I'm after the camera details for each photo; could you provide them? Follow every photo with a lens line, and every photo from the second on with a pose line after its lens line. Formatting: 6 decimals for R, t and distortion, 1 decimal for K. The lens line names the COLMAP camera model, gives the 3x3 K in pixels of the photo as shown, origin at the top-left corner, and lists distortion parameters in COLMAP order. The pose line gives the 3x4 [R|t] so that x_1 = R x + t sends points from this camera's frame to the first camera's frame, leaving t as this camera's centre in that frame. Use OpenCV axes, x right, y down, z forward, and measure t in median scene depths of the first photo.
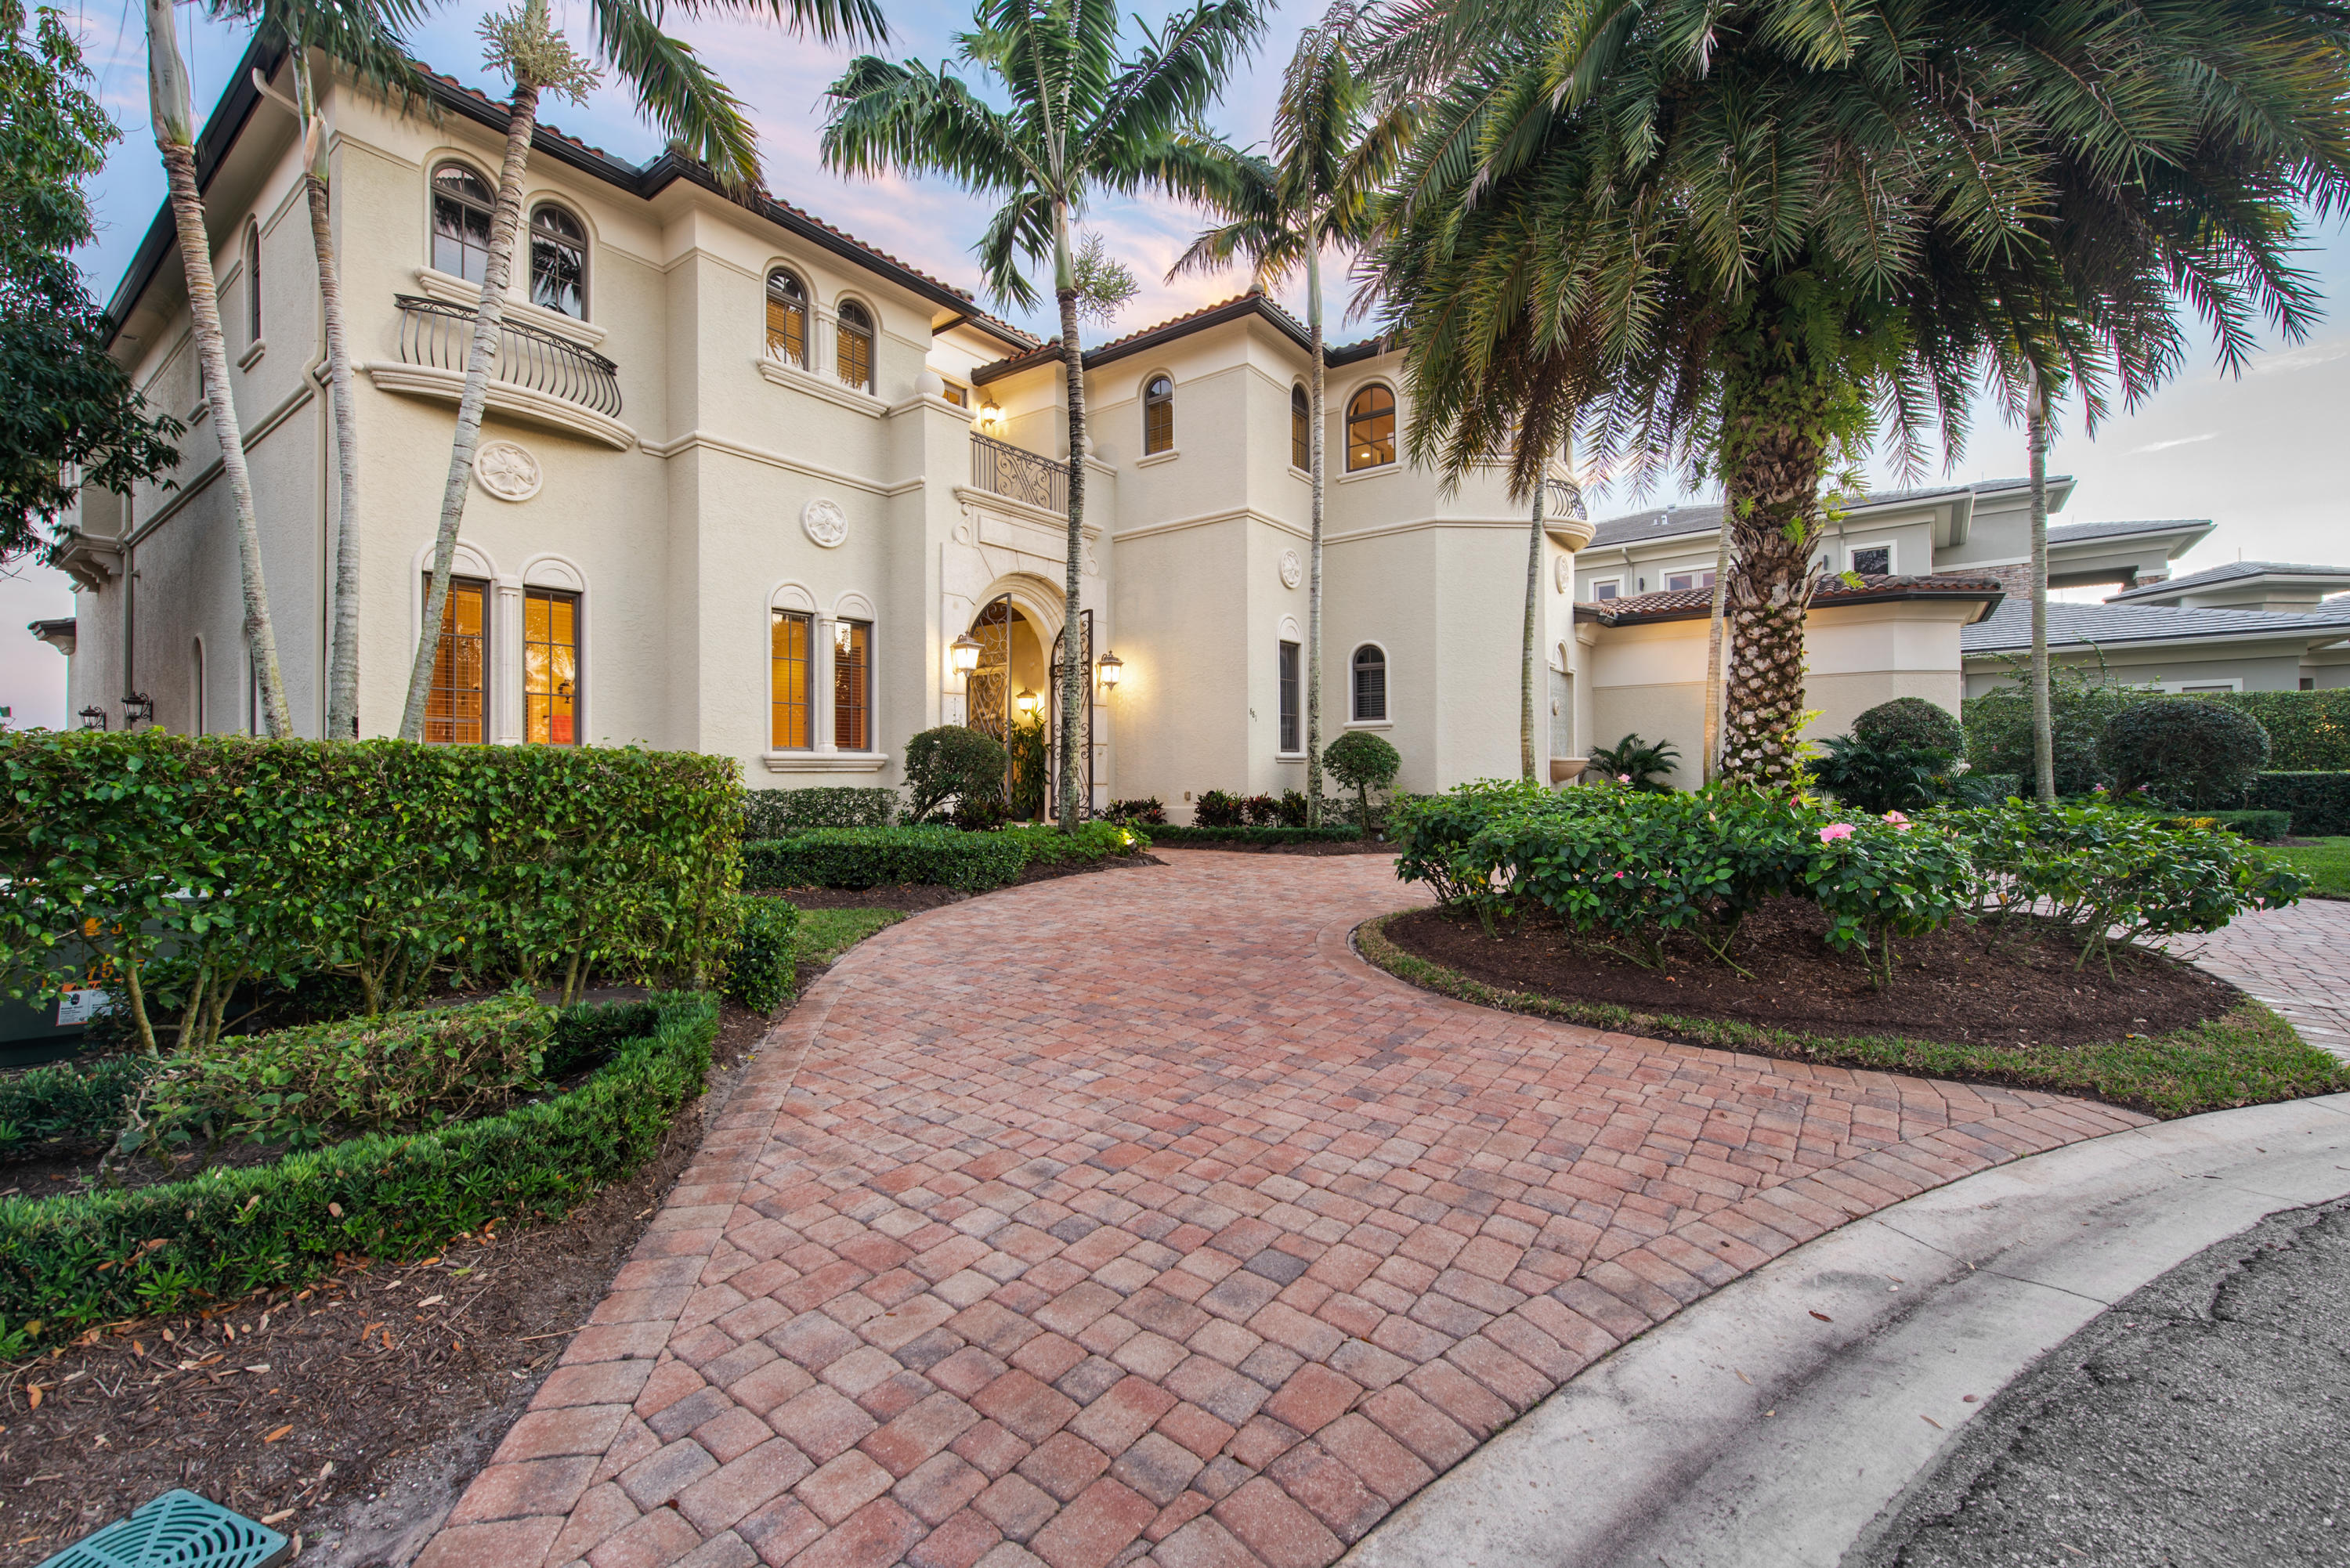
lens RADIAL K [[952.3, 0, 1176.9], [0, 952.3, 787.9], [0, 0, 1]] dist [0.007794, -0.000276]
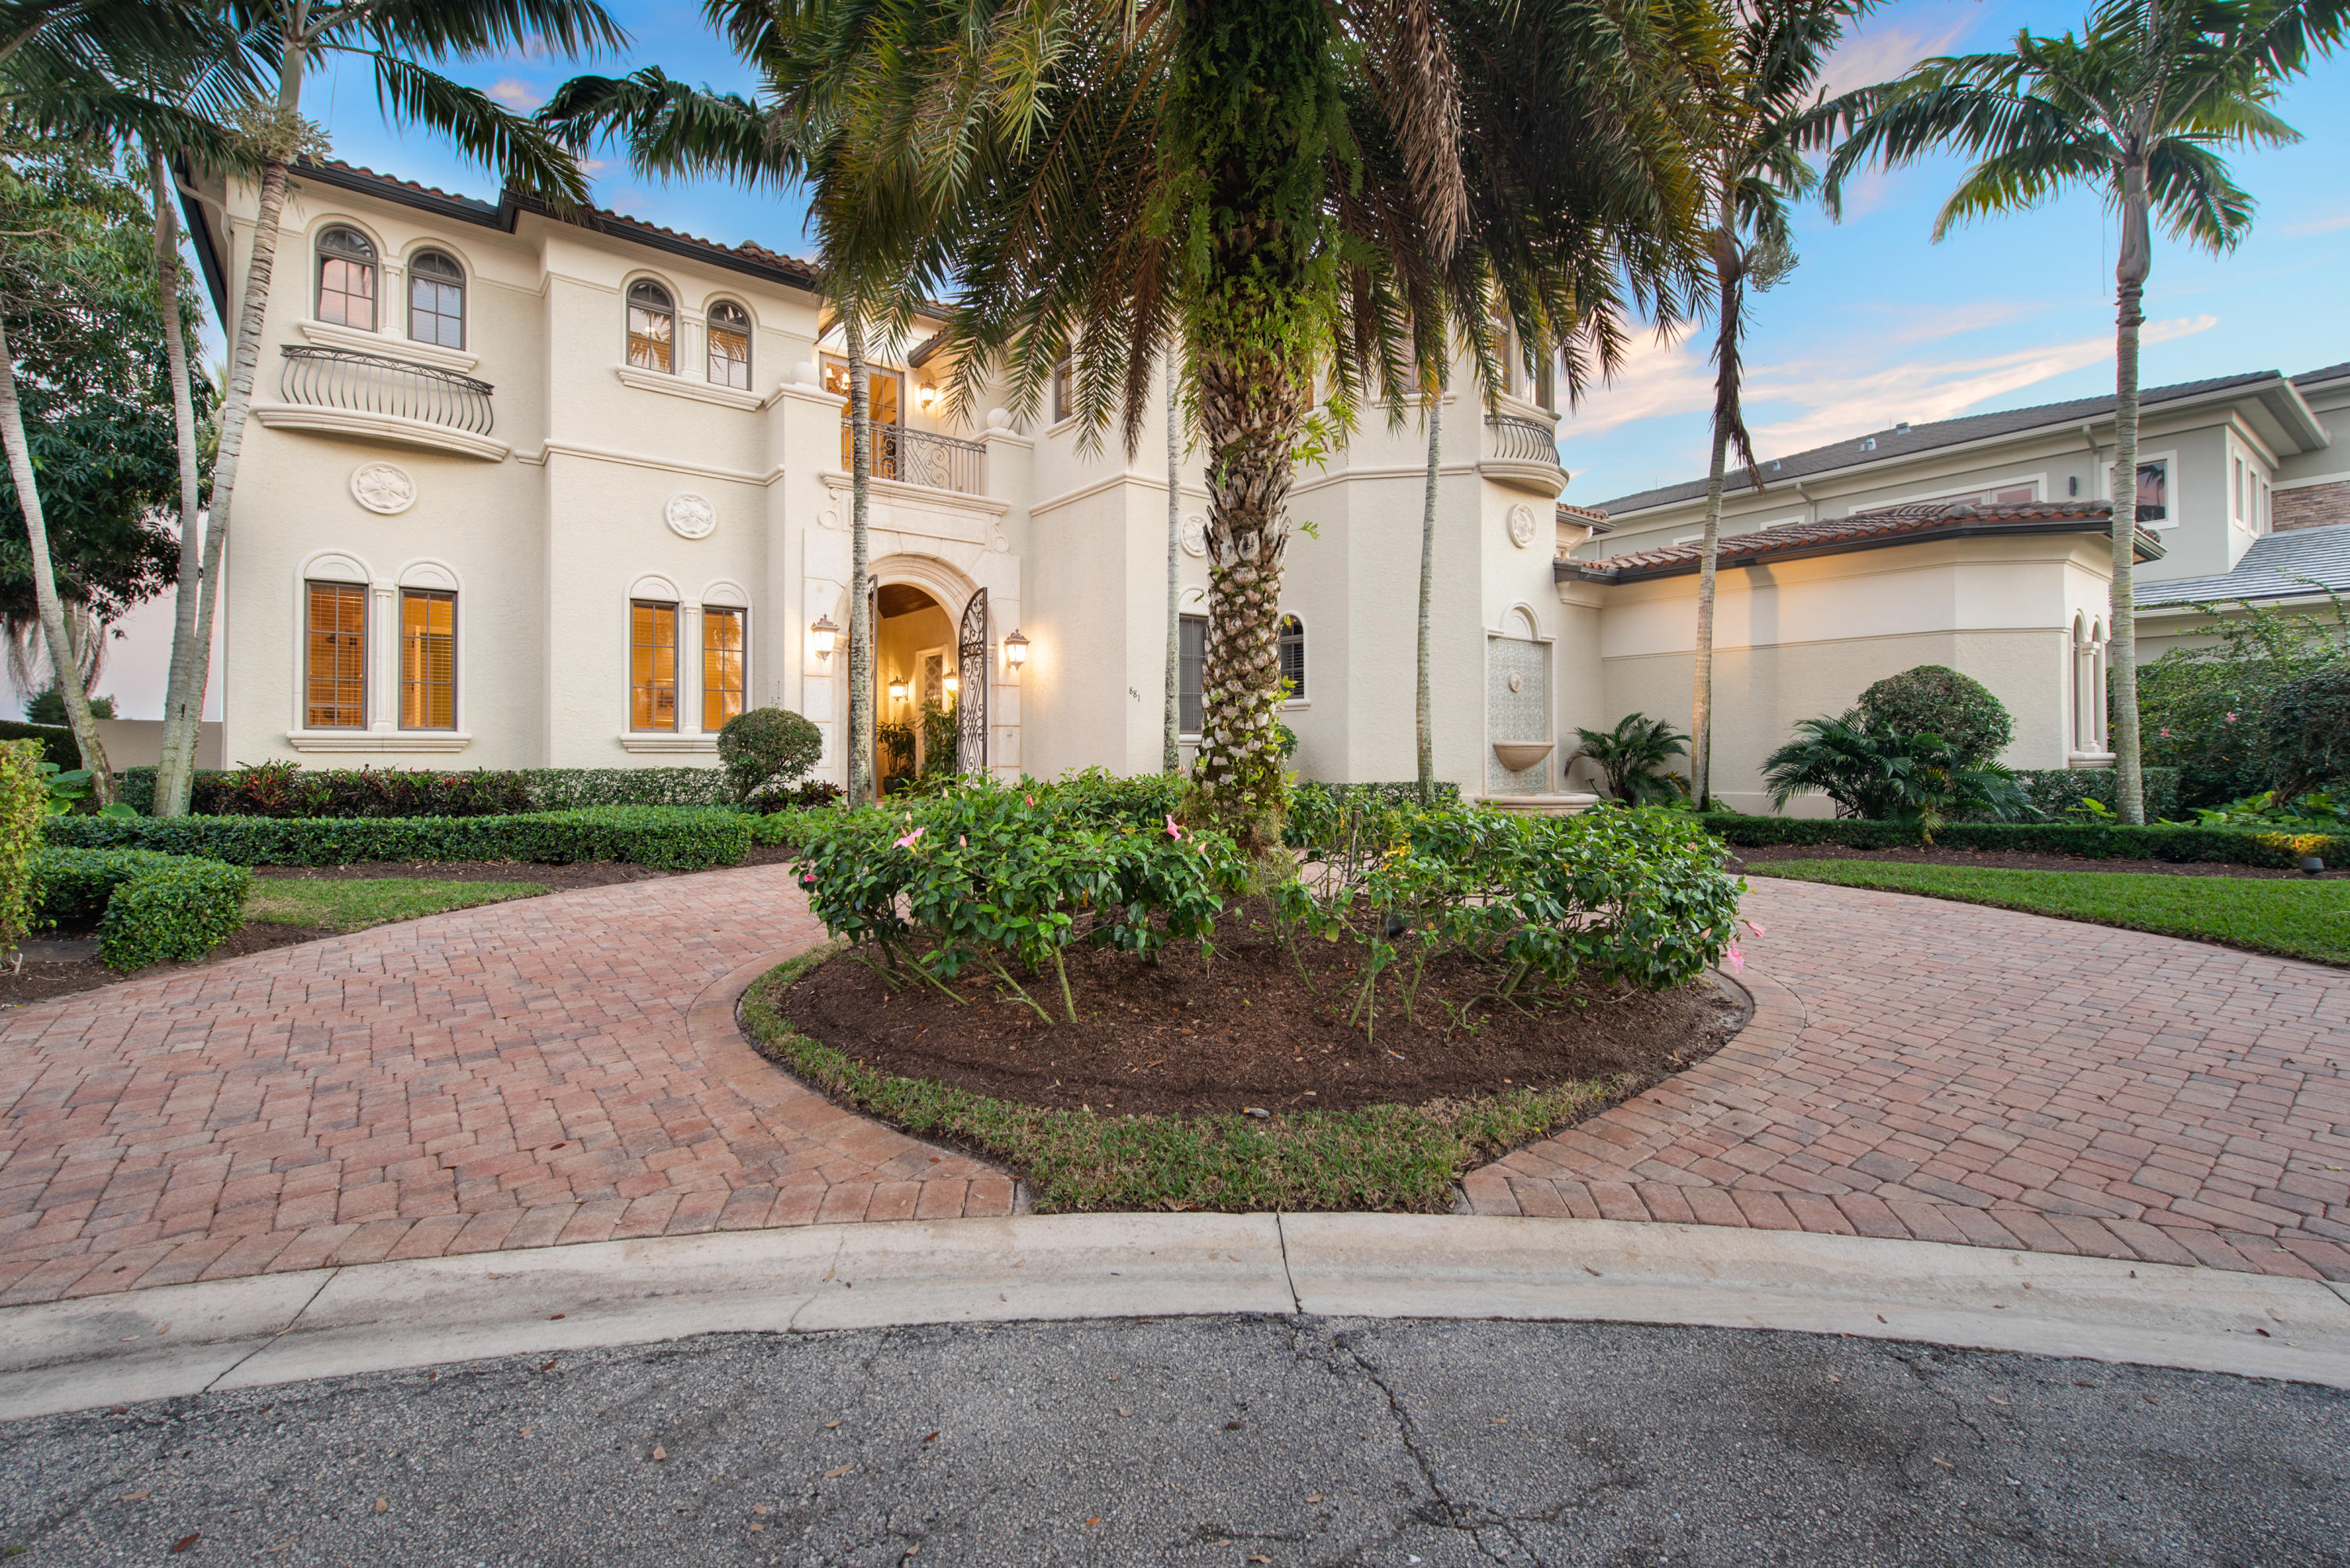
lens RADIAL K [[1001.4, 0, 1175.5], [0, 1001.4, 767.2], [0, 0, 1]] dist [0.006383, -0.000620]
pose [[0.963785, 0.012328, -0.266397, 0.508183], [-0.012562, 0.999921, 0.000827, -0.009159], [0.266386, 0.002550, 0.963863, 0.087360]]
